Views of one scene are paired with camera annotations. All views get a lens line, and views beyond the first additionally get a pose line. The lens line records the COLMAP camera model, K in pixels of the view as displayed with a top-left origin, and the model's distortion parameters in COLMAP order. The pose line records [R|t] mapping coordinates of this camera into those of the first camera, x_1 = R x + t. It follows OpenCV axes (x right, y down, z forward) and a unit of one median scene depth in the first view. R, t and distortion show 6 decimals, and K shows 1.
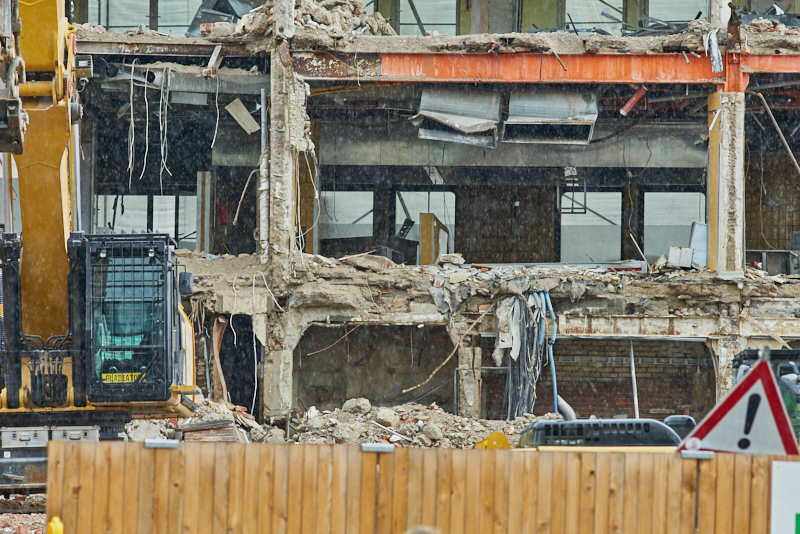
lens RADIAL K [[4514.1, 0, 400.0], [0, 4514.1, 267.0], [0, 0, 1]] dist [0.961832, 2.540515]
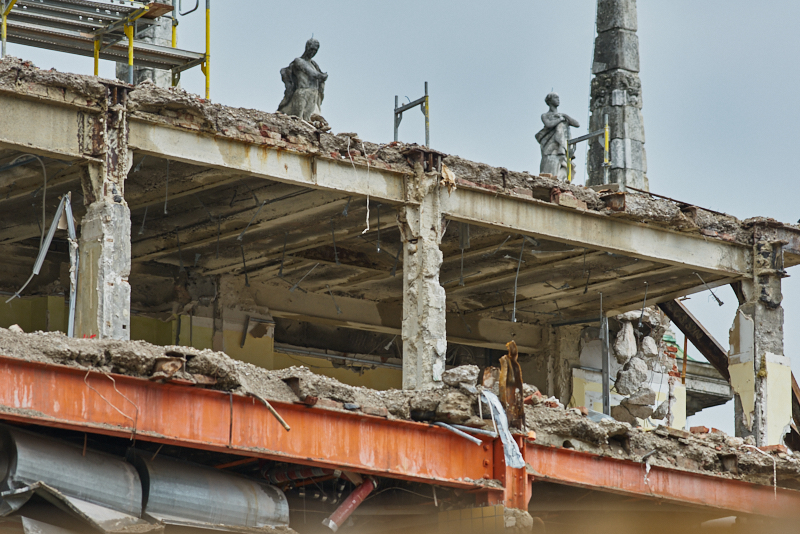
lens RADIAL K [[4921.9, 0, 400.0], [0, 4921.9, 267.0], [0, 0, 1]] dist [0.987519, -7.506213]
pose [[0.729238, 0.139380, 0.669914, -0.326931], [-0.032997, 0.985059, -0.169029, 0.031696], [-0.683464, 0.101157, 0.722941, 0.586367]]
